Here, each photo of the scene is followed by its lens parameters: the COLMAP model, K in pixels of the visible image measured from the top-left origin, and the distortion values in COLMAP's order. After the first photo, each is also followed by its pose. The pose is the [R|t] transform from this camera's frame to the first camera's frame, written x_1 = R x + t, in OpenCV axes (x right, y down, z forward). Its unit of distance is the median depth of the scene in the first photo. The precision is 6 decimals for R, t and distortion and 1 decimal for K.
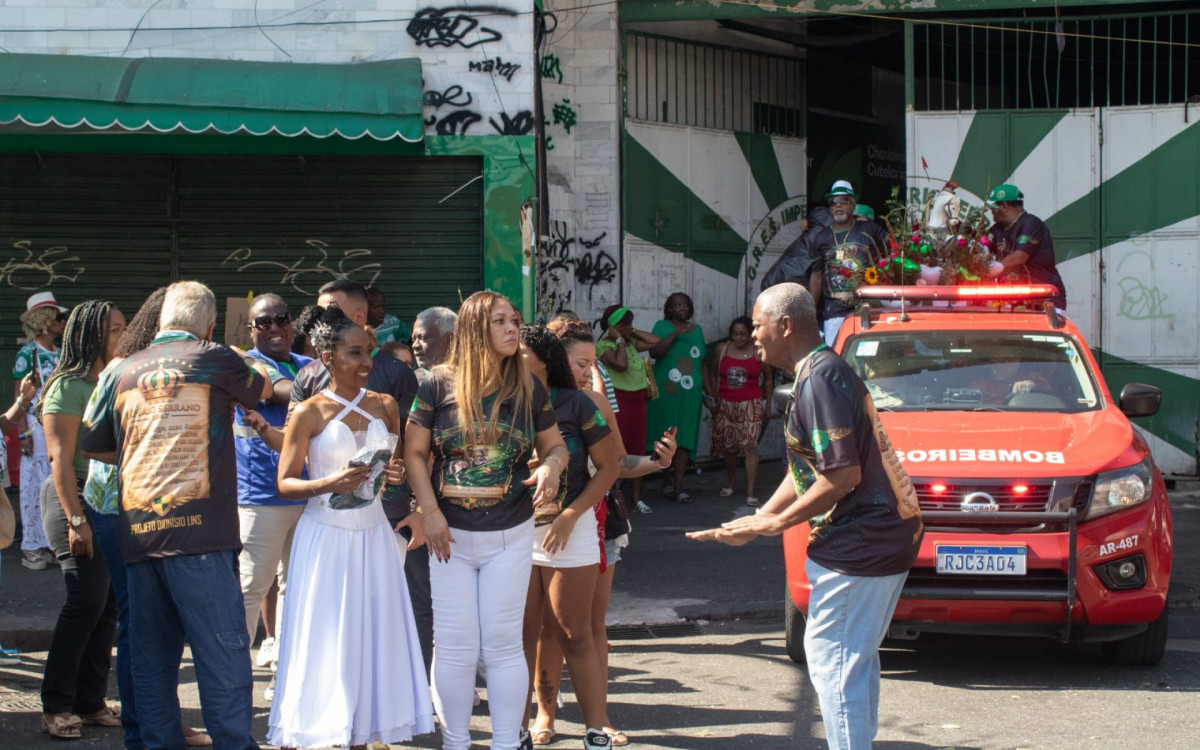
lens RADIAL K [[1770.9, 0, 567.0], [0, 1770.9, 376.5], [0, 0, 1]] dist [-0.054424, 0.000000]
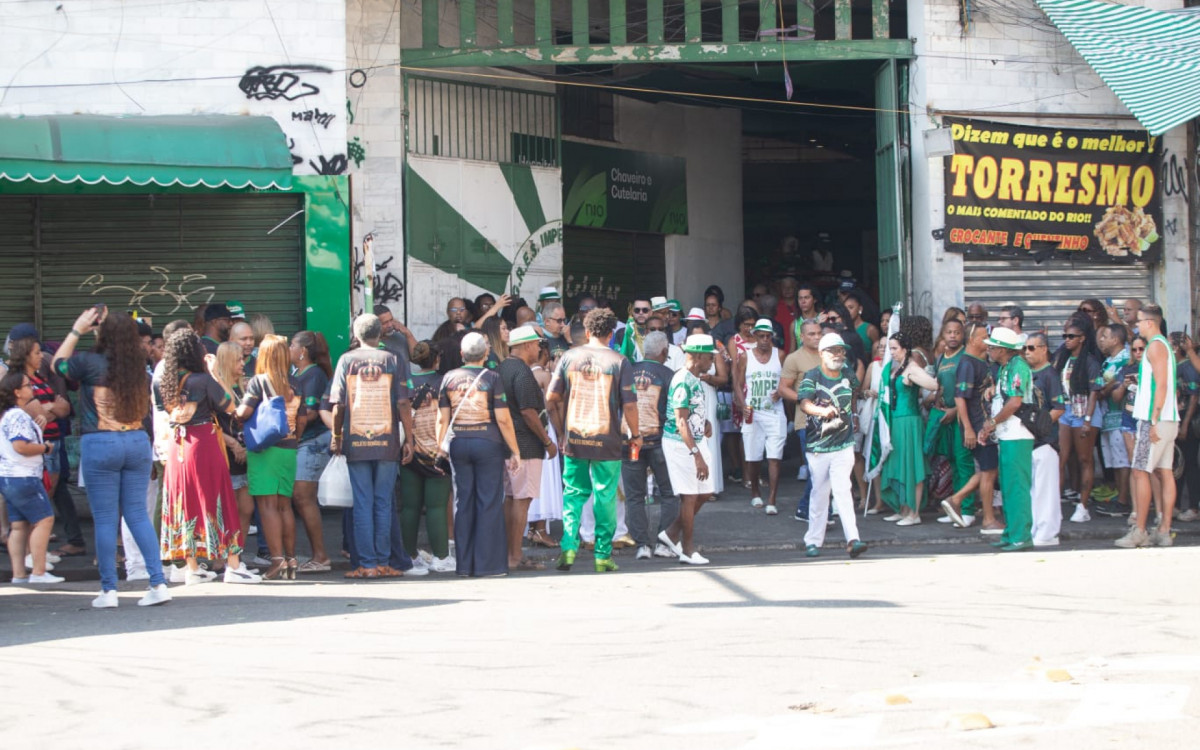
lens RADIAL K [[2400.8, 0, 600.9], [0, 2400.8, 381.0], [0, 0, 1]] dist [-0.297923, 0.000000]
pose [[0.981698, -0.014176, 0.189915, -0.152248], [0.018026, 0.999665, -0.018562, 0.030143], [-0.189588, 0.021646, 0.981625, -0.555595]]
